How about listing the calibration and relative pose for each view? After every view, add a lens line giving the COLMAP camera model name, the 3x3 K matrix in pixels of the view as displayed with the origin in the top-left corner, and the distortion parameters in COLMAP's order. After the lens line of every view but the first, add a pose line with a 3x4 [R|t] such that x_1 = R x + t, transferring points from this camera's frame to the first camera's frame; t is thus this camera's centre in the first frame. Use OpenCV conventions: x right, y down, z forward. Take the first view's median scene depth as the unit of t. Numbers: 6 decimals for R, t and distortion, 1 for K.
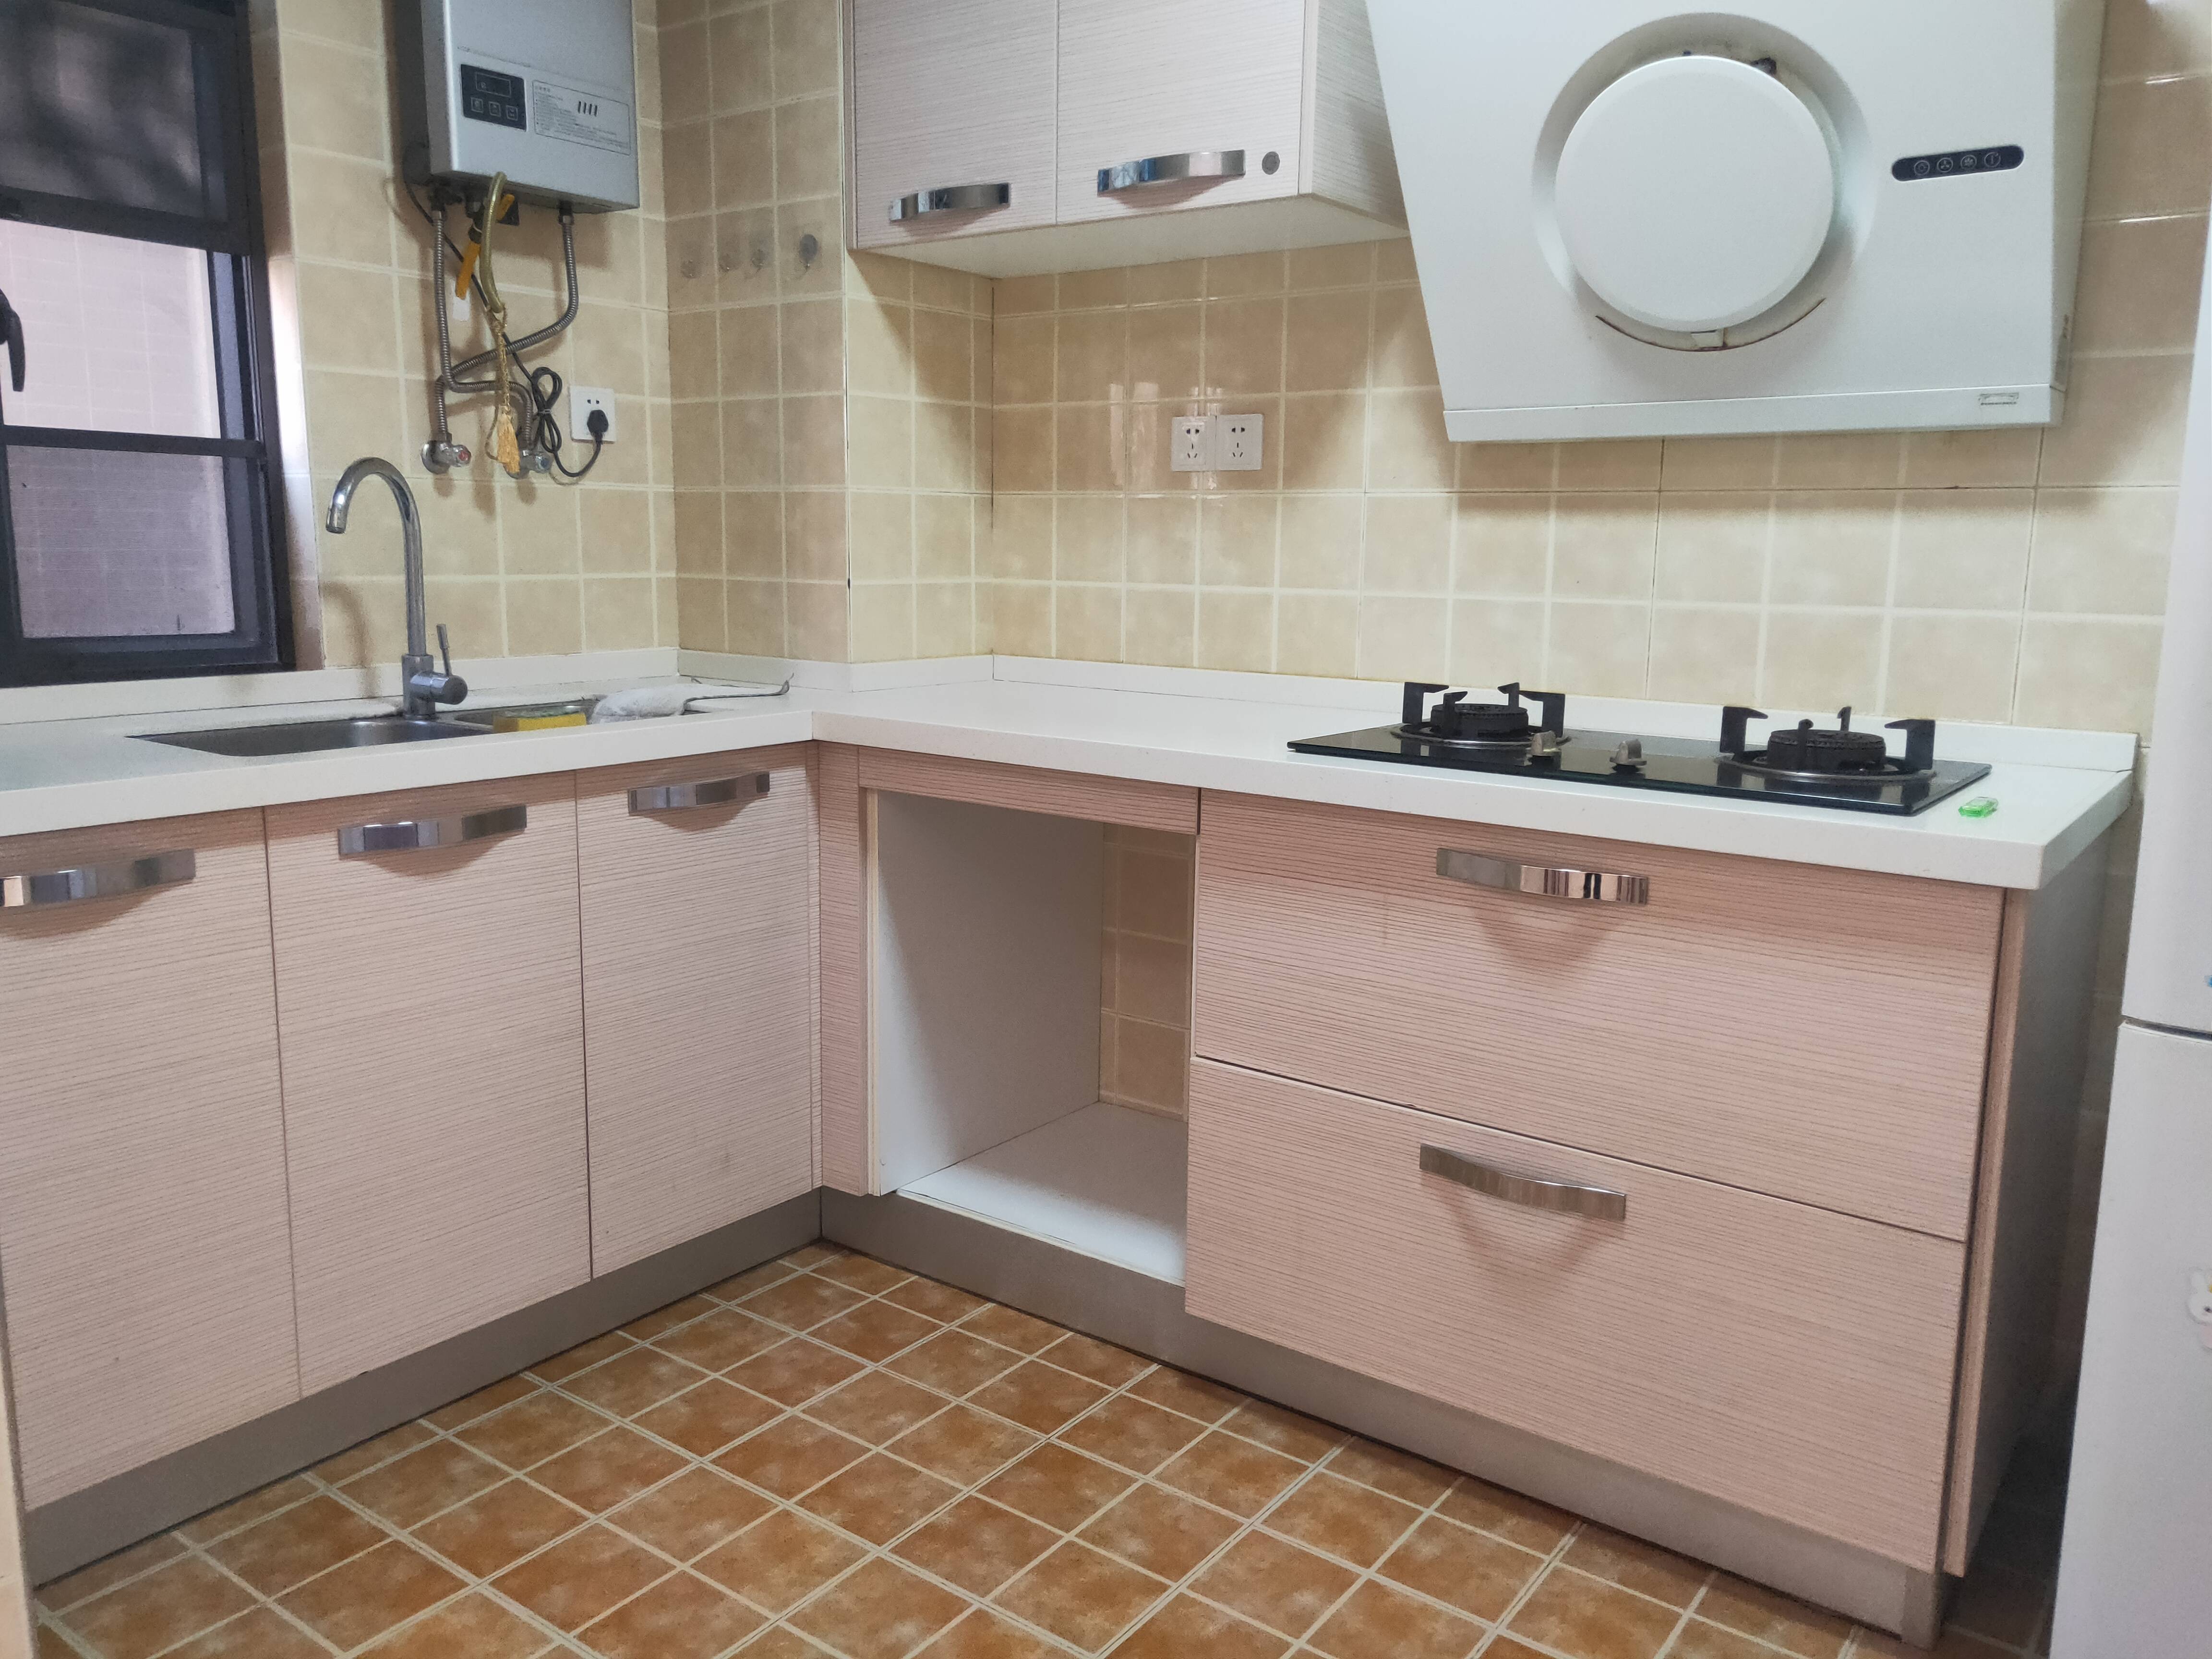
lens RADIAL K [[1685.7, 0, 1106.5], [0, 1685.7, 827.5], [0, 0, 1]] dist [0.016354, -0.004655]
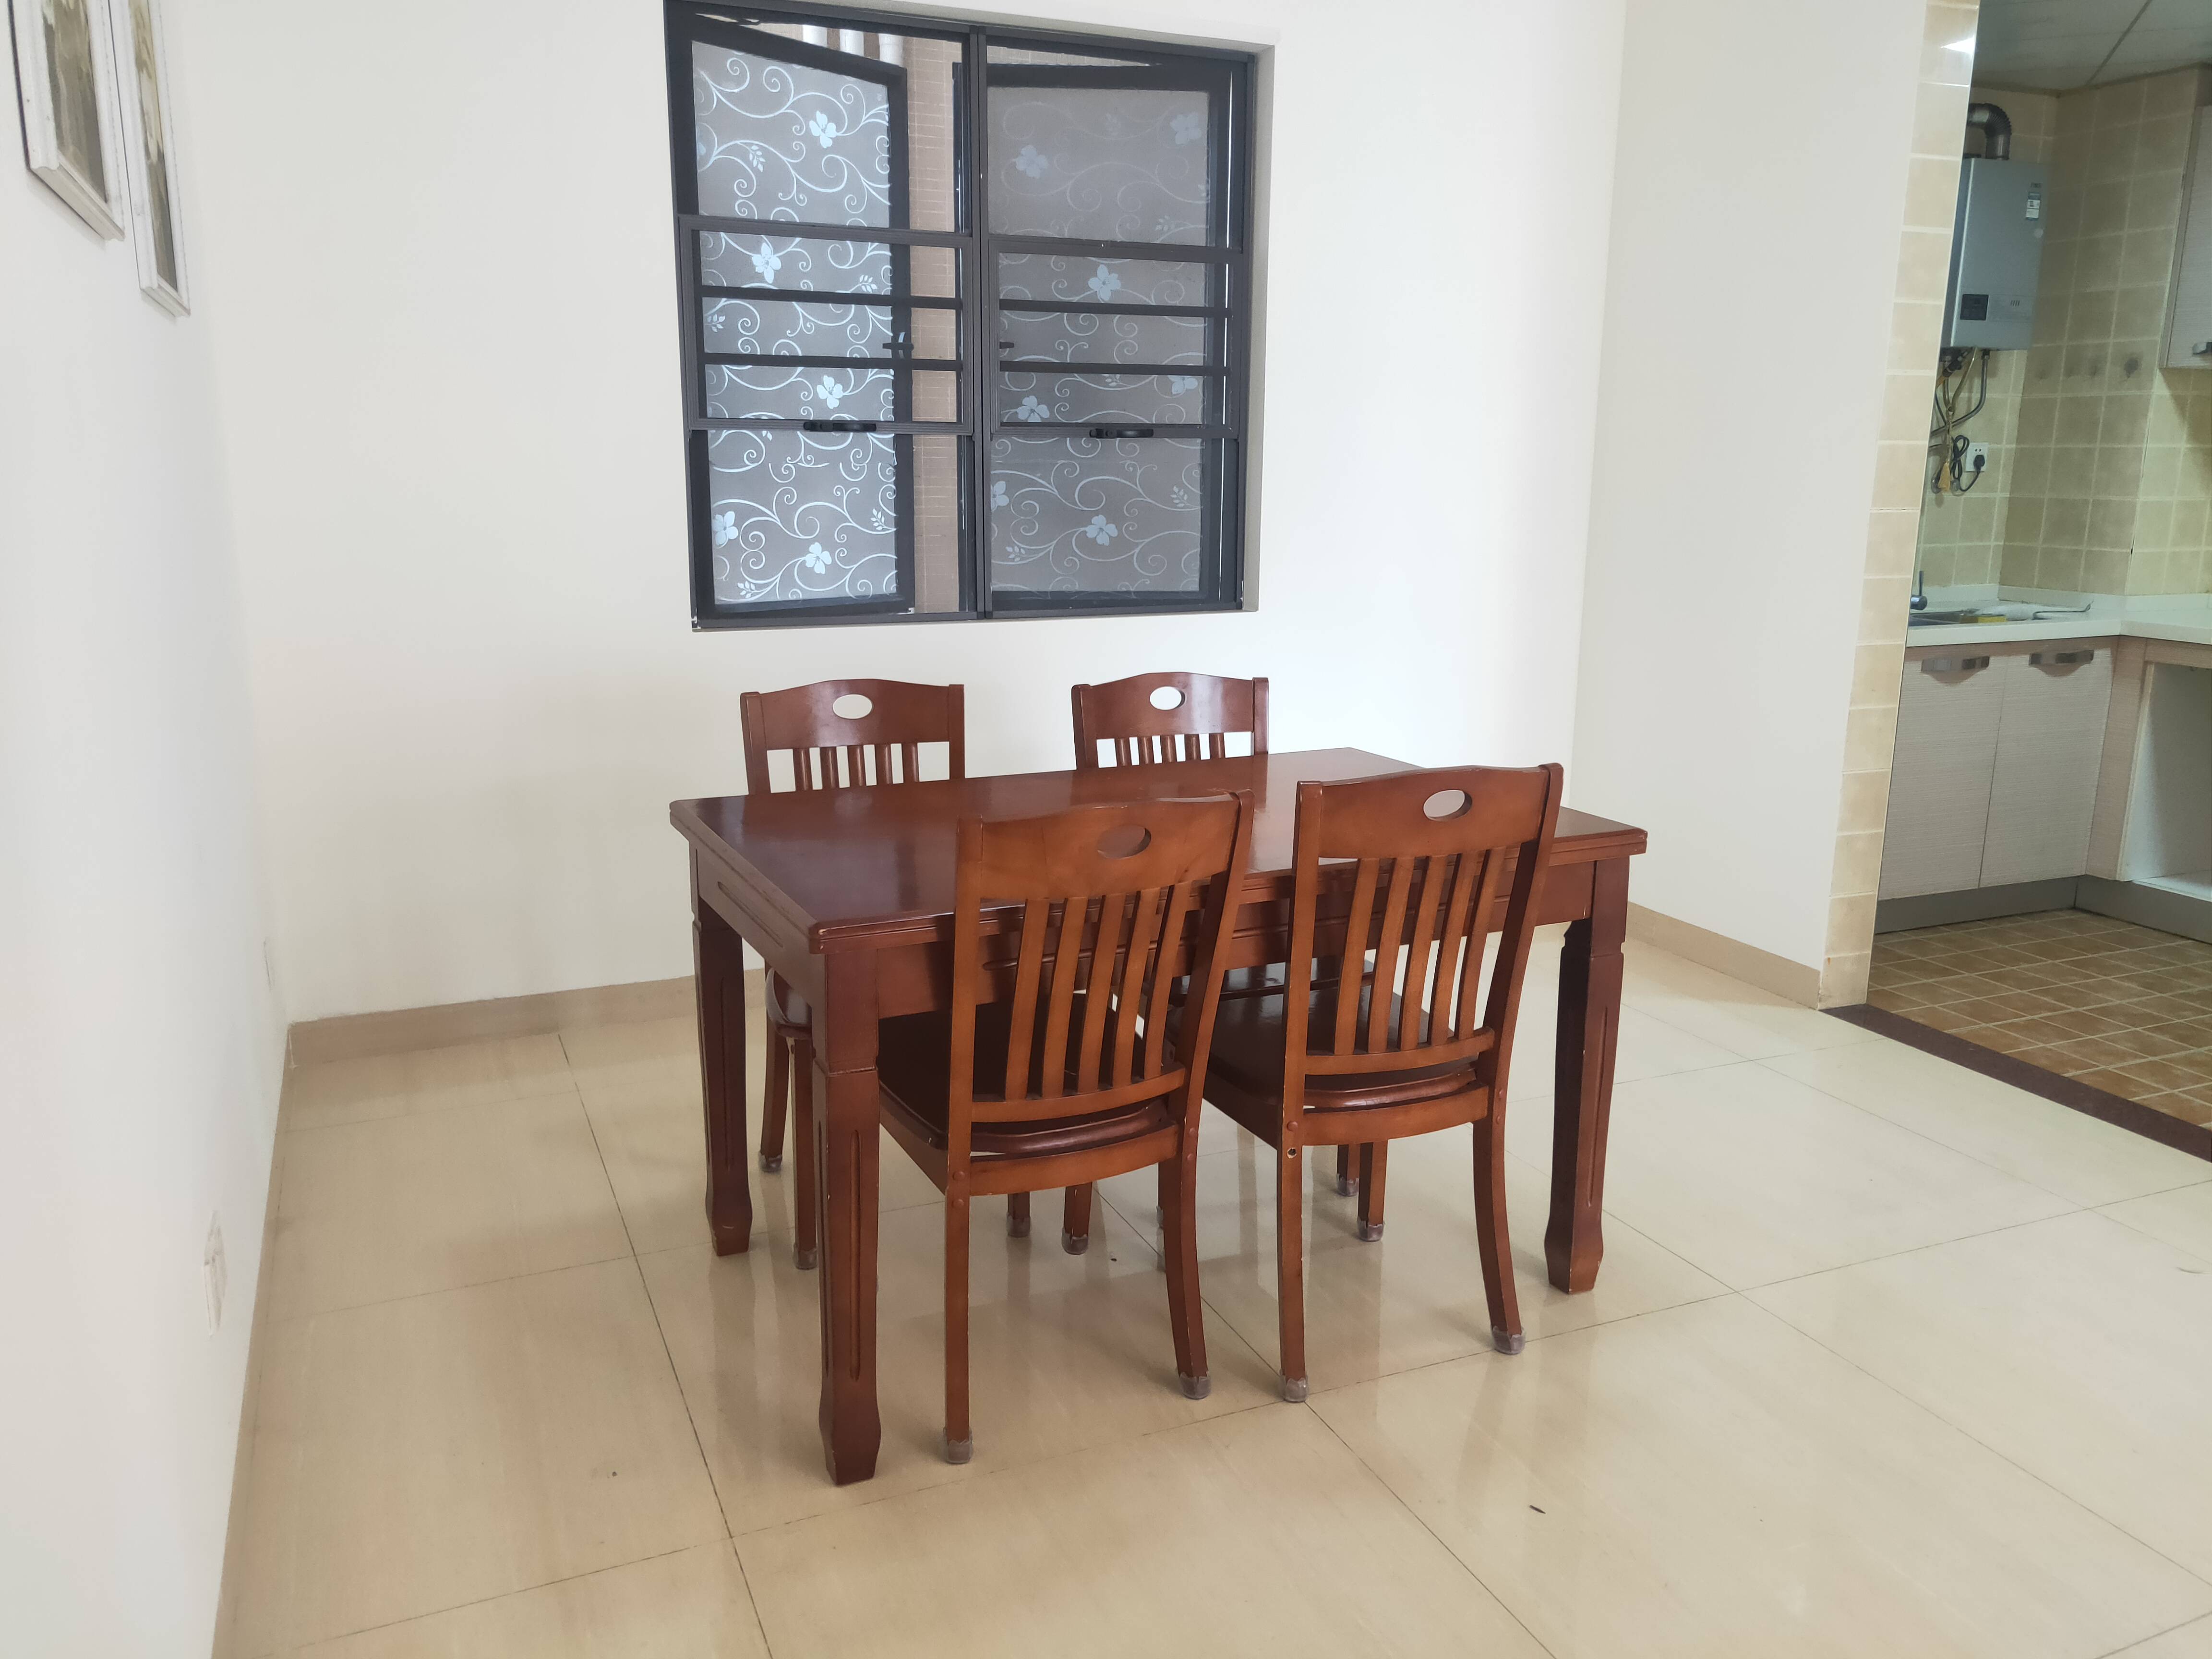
lens RADIAL K [[1685.7, 0, 1102.8], [0, 1685.7, 832.2], [0, 0, 1]] dist [0.016354, -0.004655]
pose [[0.864935, 0.100877, -0.491642, -0.184221], [-0.079396, 0.994759, 0.064428, 0.126220], [0.495564, -0.016692, 0.868411, -1.137380]]
